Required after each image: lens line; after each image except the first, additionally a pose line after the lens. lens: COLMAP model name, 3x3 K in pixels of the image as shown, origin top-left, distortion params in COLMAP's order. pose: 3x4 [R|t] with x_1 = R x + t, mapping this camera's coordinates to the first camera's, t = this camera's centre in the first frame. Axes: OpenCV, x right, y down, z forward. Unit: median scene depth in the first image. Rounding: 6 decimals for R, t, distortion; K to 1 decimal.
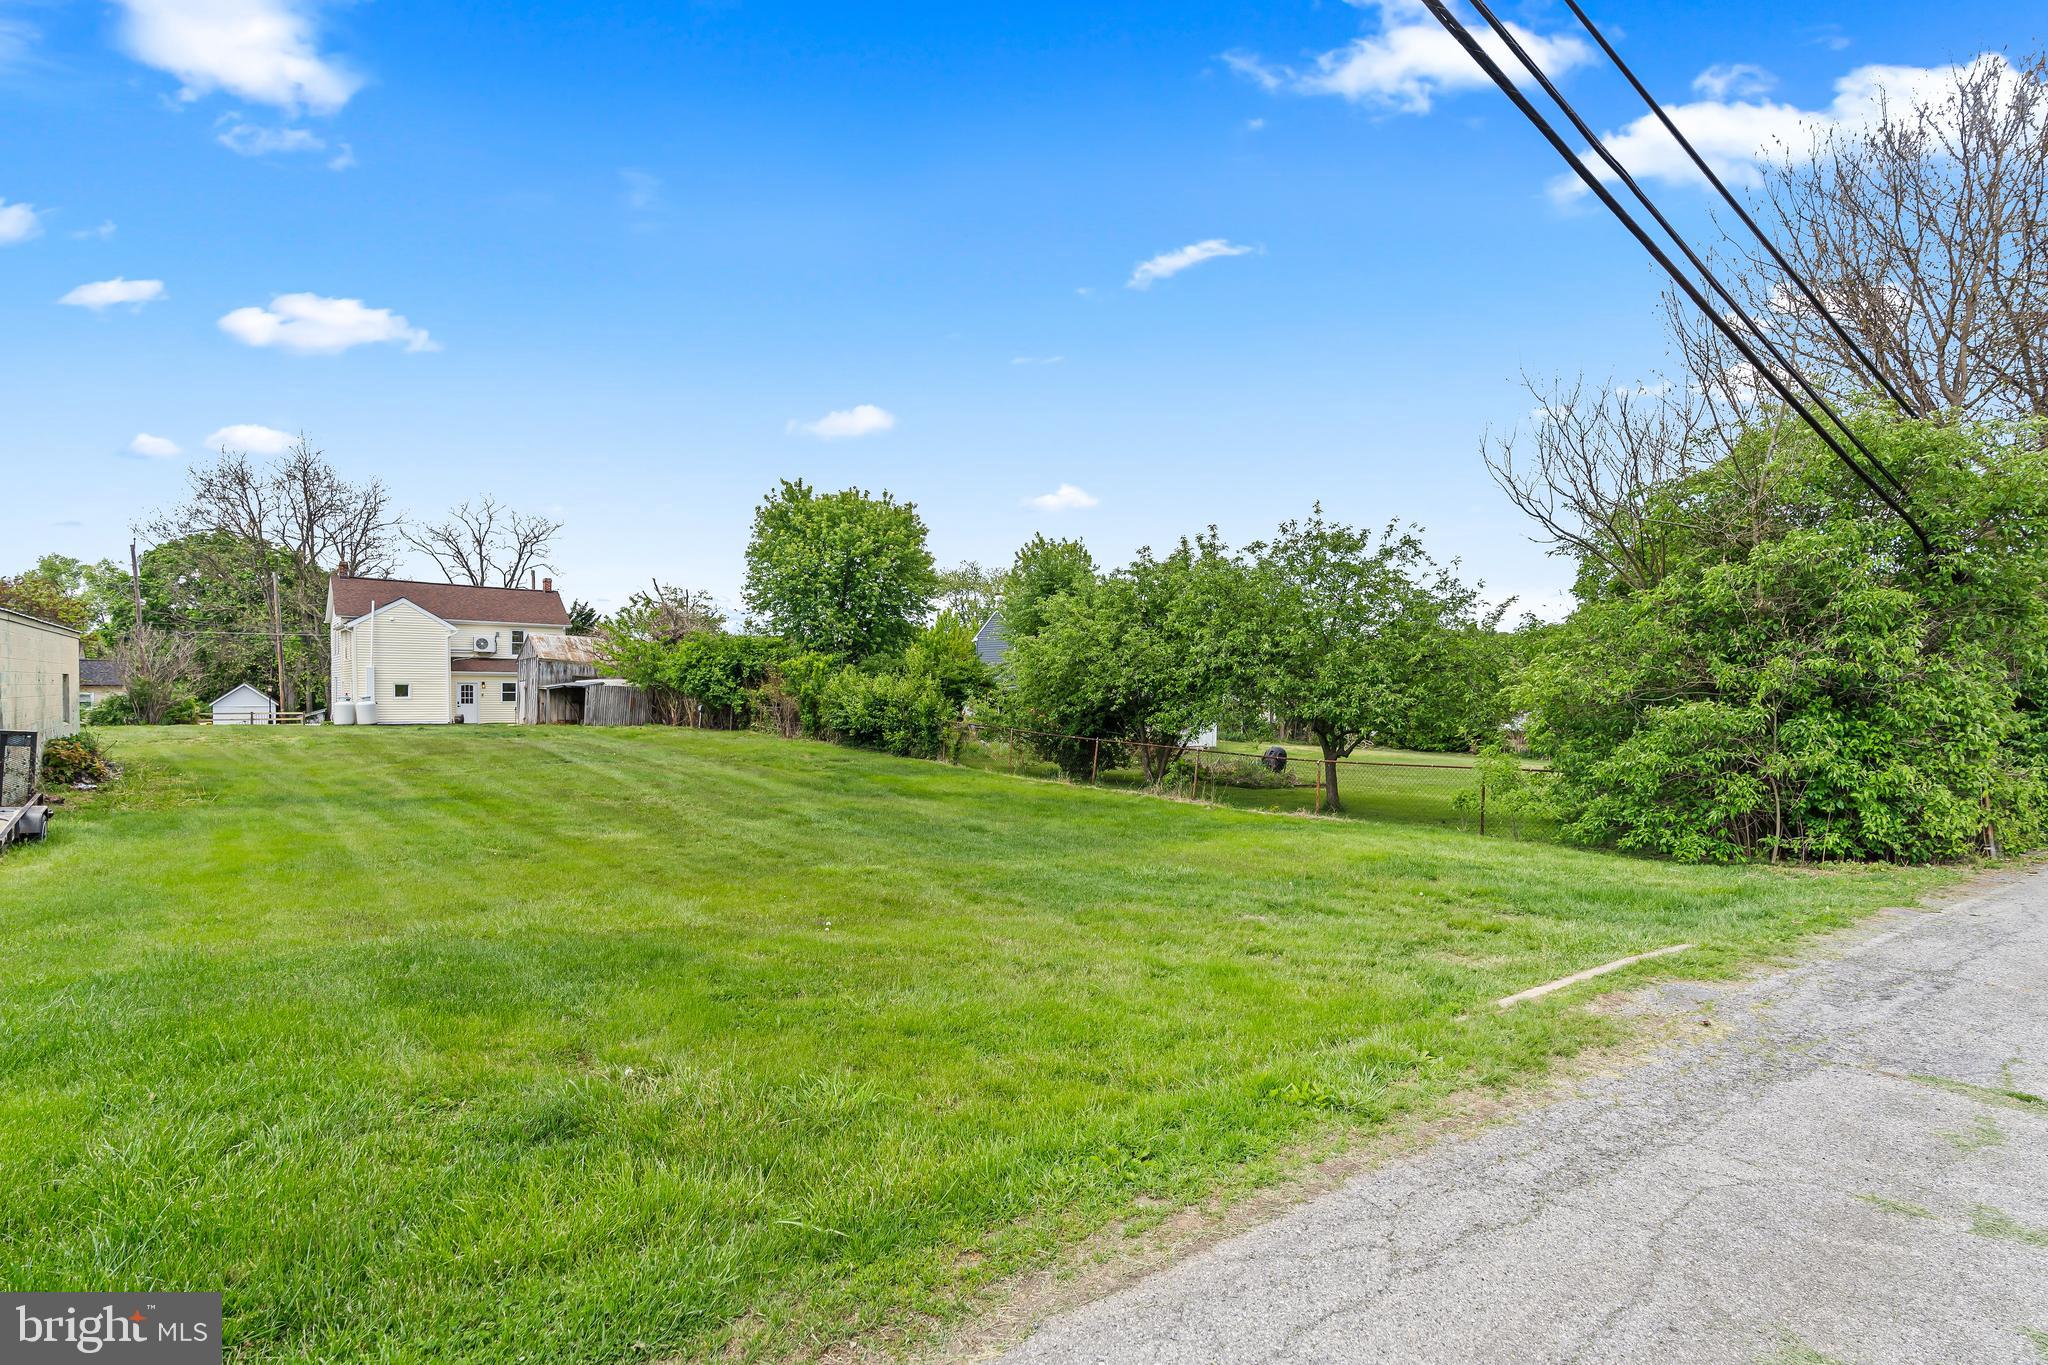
lens RADIAL K [[1054.1, 0, 1024.5], [0, 1054.1, 719.4], [0, 0, 1]] dist [-0.000416, -0.000316]
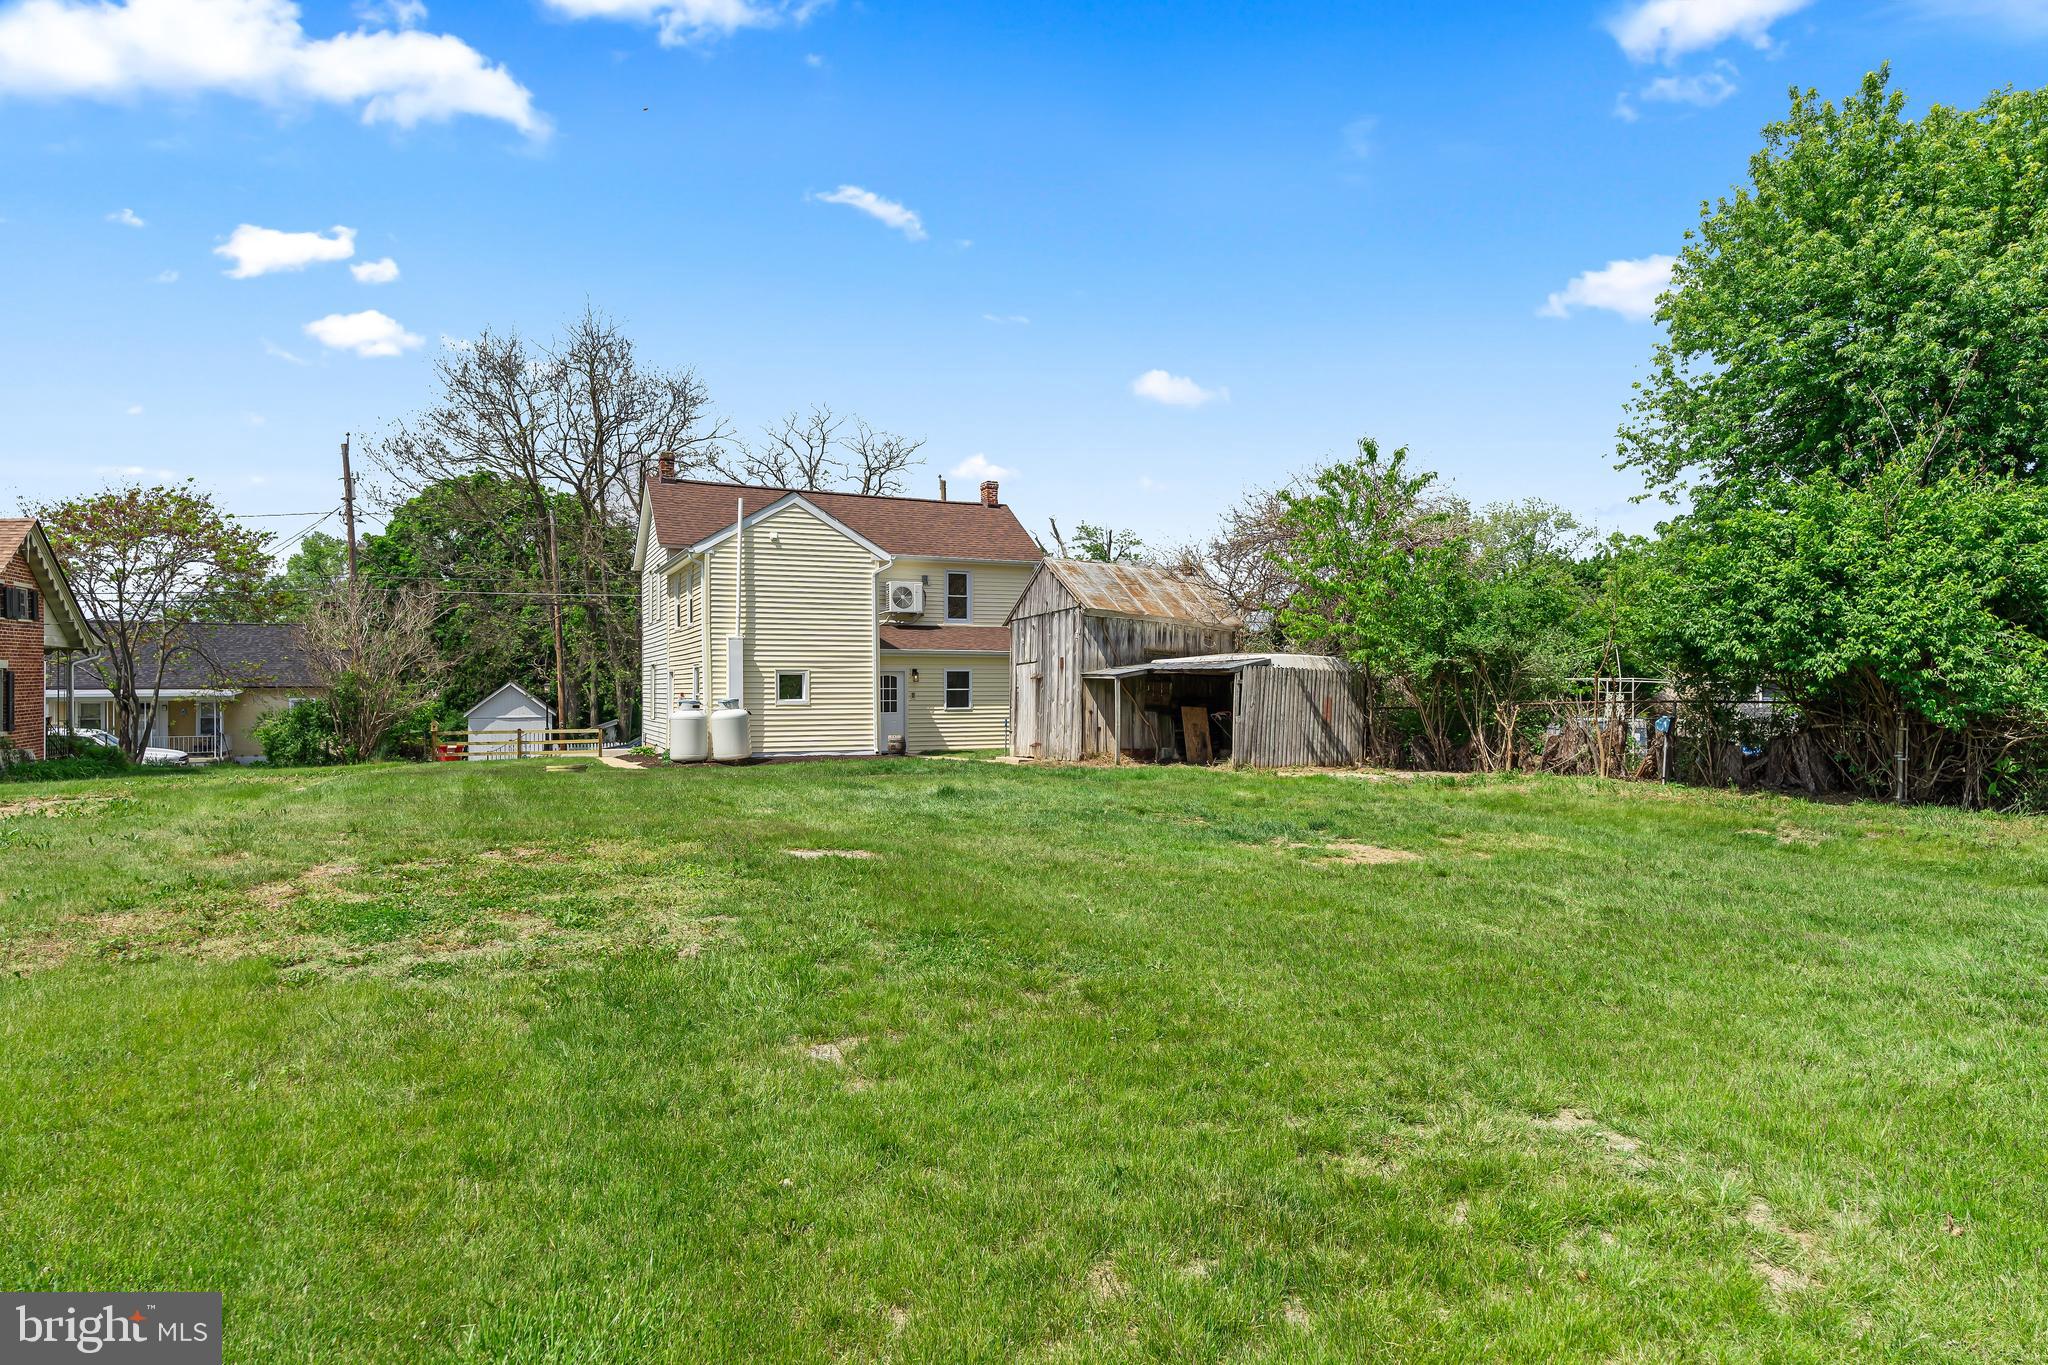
lens RADIAL K [[1292.2, 0, 1024.0], [0, 1292.2, 682.5], [0, 0, 1]] dist [0.001325, 0.000419]
pose [[0.966281, -0.012325, -0.257196, -0.285516], [0.003714, 0.999417, -0.033940, -0.007485], [0.257464, 0.031841, 0.965763, 0.388874]]
